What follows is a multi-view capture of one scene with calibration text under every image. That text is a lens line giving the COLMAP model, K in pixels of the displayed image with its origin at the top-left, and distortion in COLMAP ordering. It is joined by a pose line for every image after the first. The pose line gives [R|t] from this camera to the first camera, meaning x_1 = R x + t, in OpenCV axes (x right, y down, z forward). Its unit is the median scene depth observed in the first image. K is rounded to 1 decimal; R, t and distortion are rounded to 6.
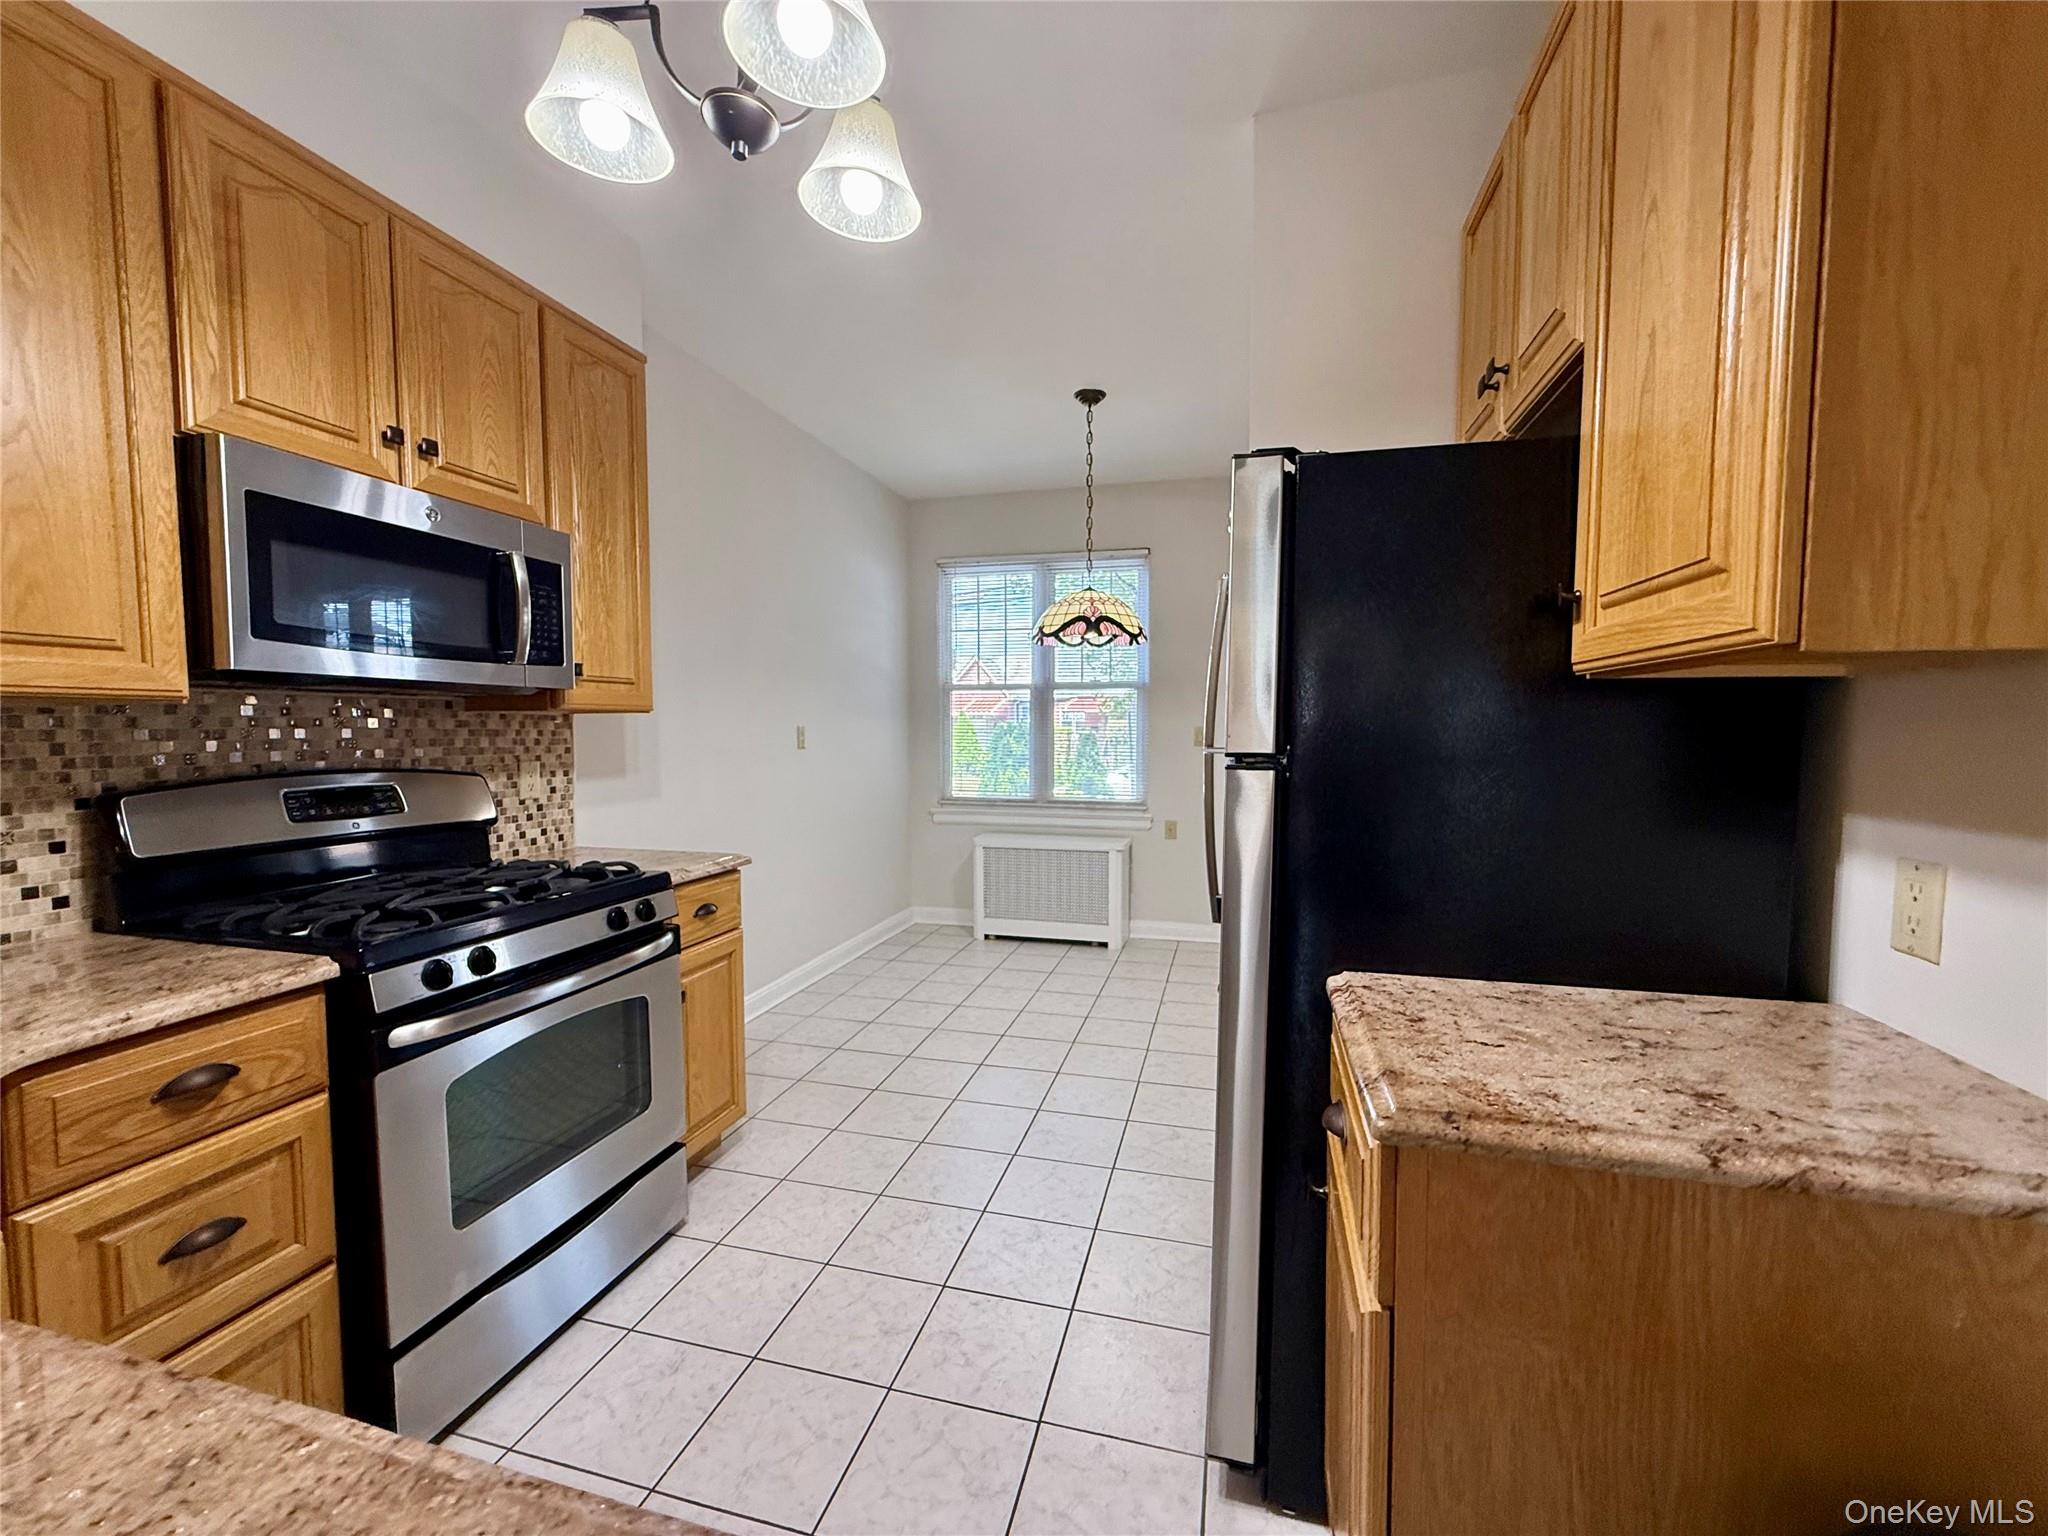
lens RADIAL K [[815.3, 0, 1021.3], [0, 815.3, 771.0], [0, 0, 1]] dist [-0.000345, 0.000412]
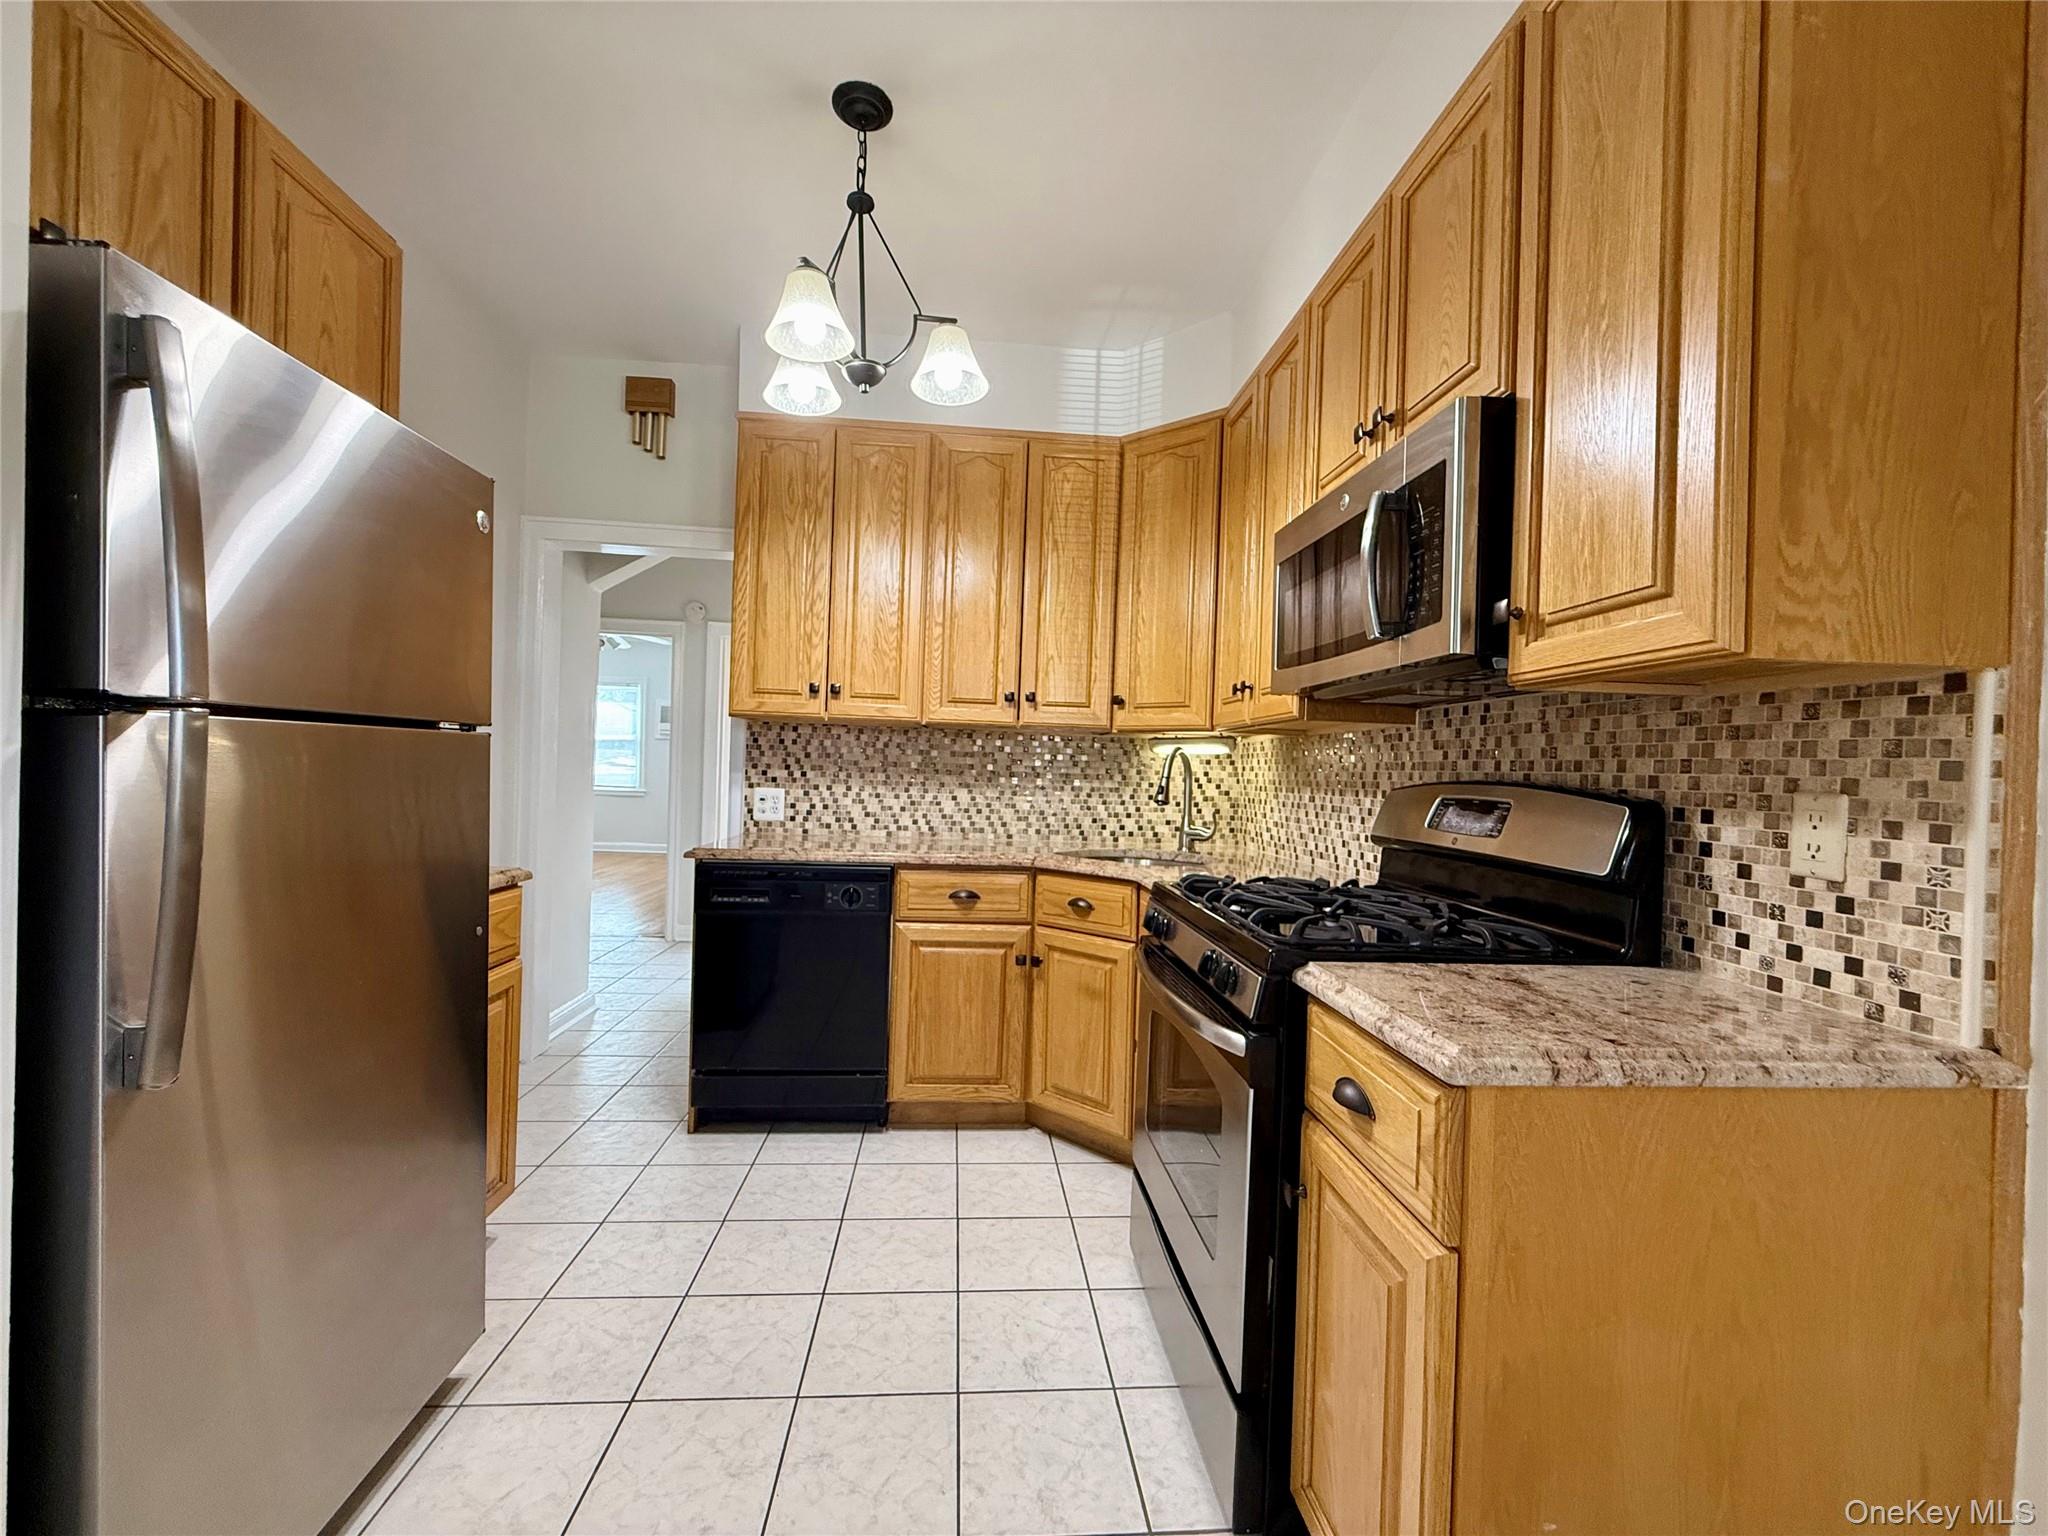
lens RADIAL K [[815.3, 0, 1021.3], [0, 815.3, 771.0], [0, 0, 1]] dist [-0.000345, 0.000412]
pose [[-0.941730, -0.025559, -0.335398, -0.050283], [-0.046189, 0.997490, 0.053677, -0.030476], [0.333185, 0.066041, -0.940546, 1.401627]]
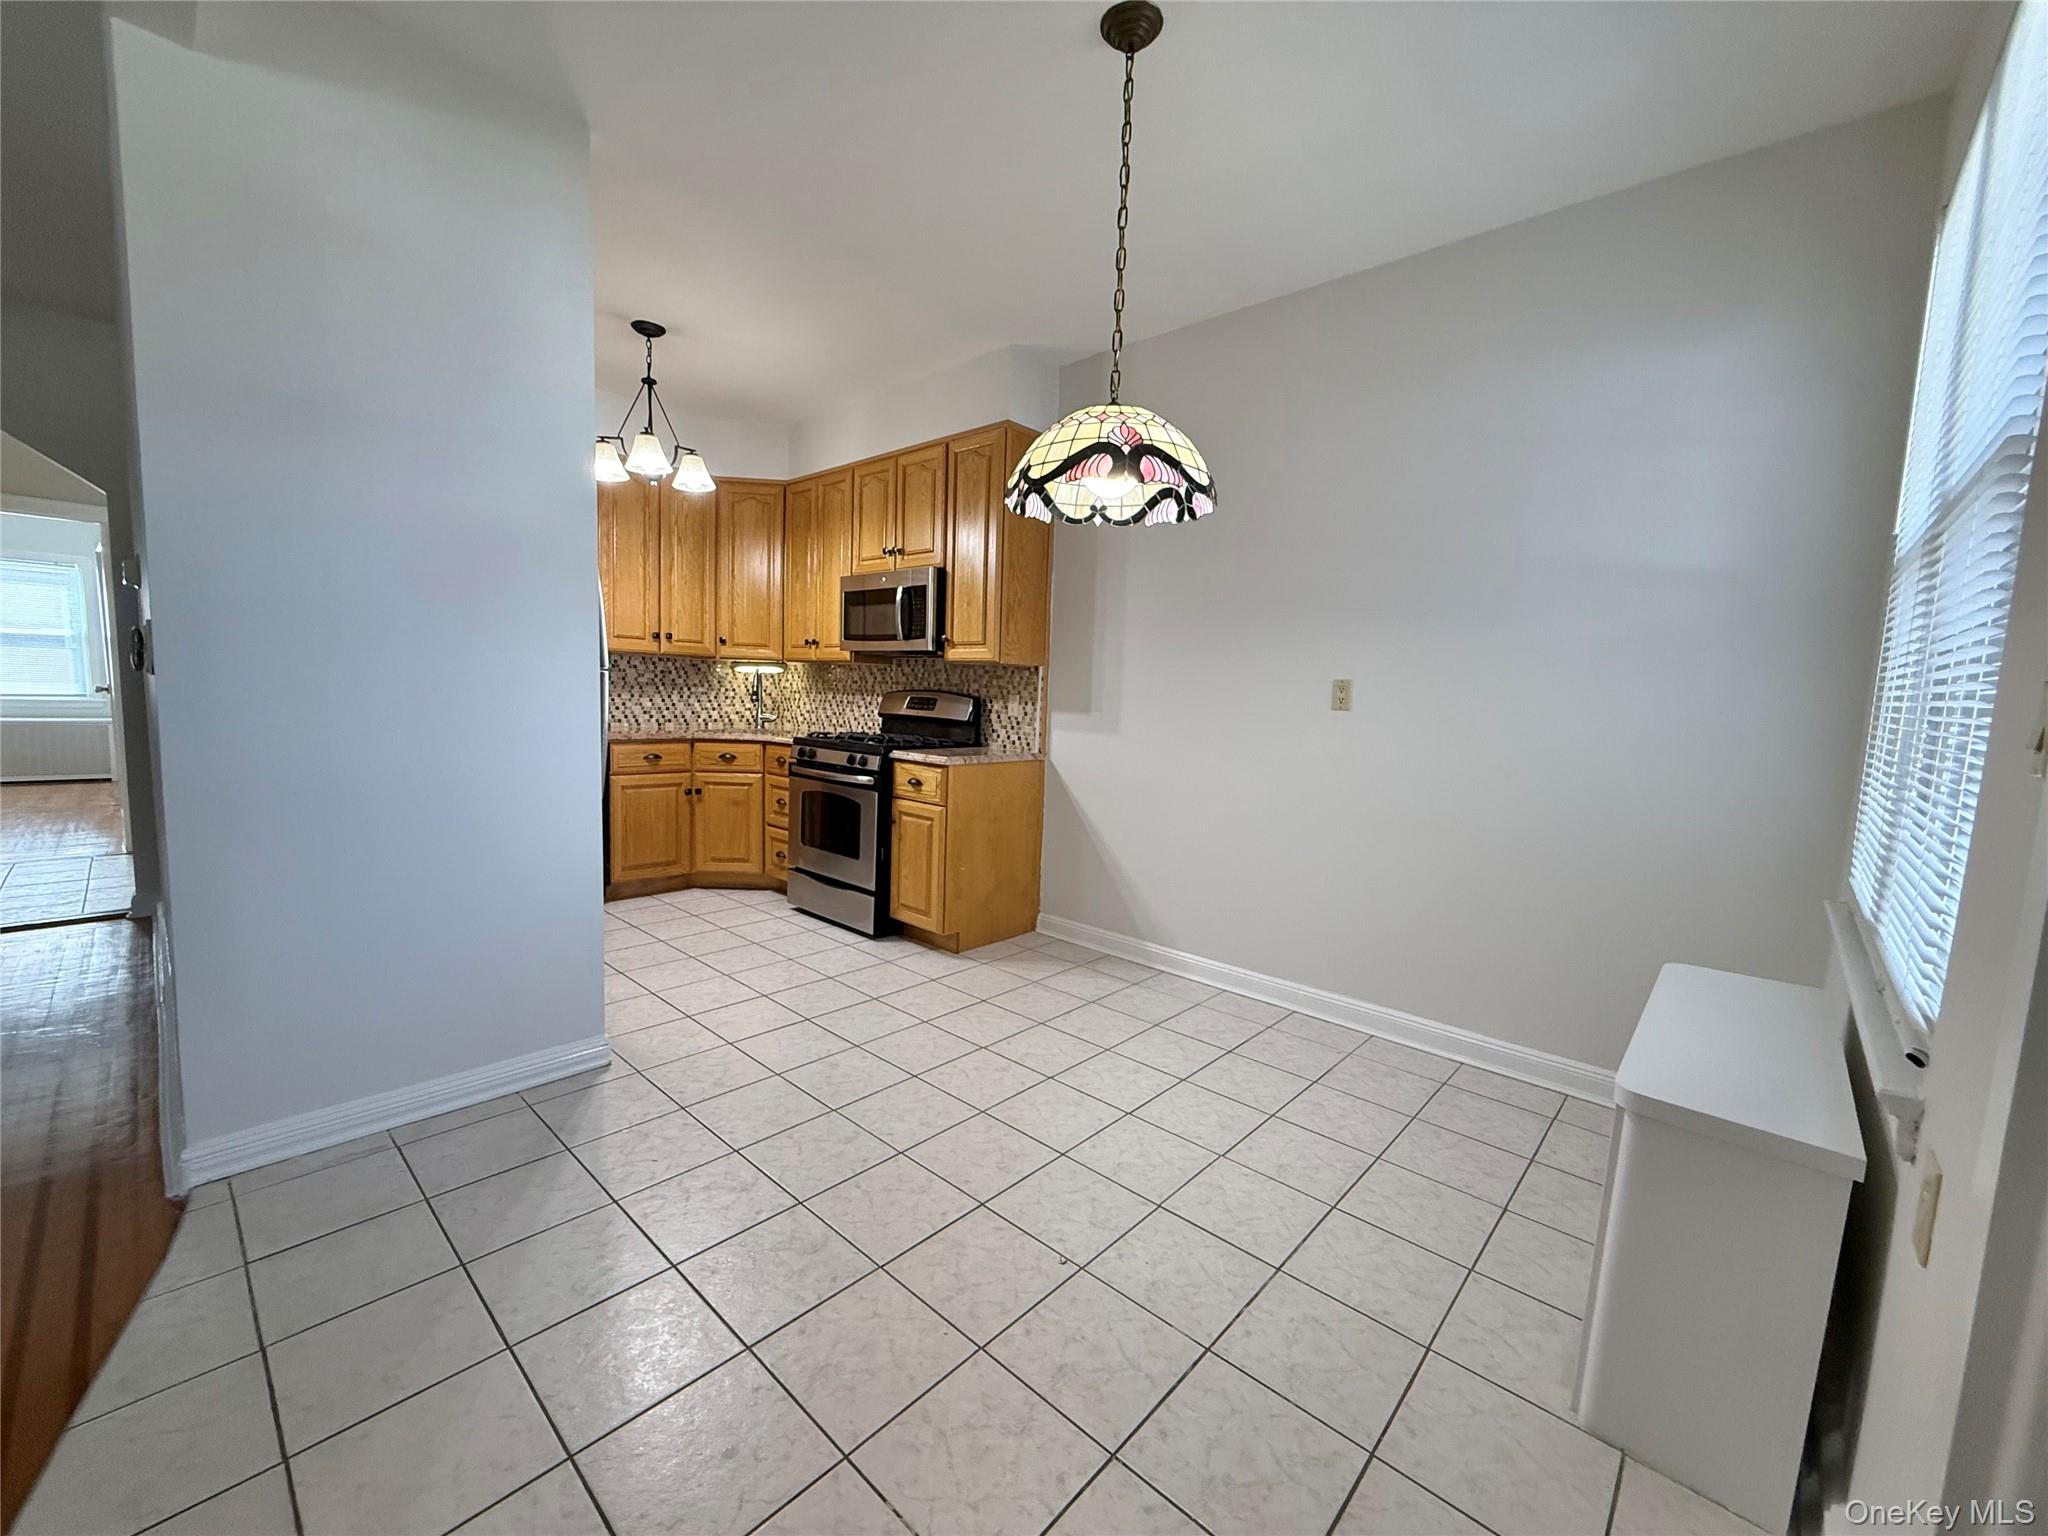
lens RADIAL K [[816.1, 0, 1023.1], [0, 816.1, 771.9], [0, 0, 1]] dist [0.001458, -0.000017]
pose [[-0.459360, 0.075595, -0.885028, 0.985852], [-0.083035, 0.988354, 0.127518, -0.077833], [0.884361, 0.132065, -0.447733, 1.977677]]
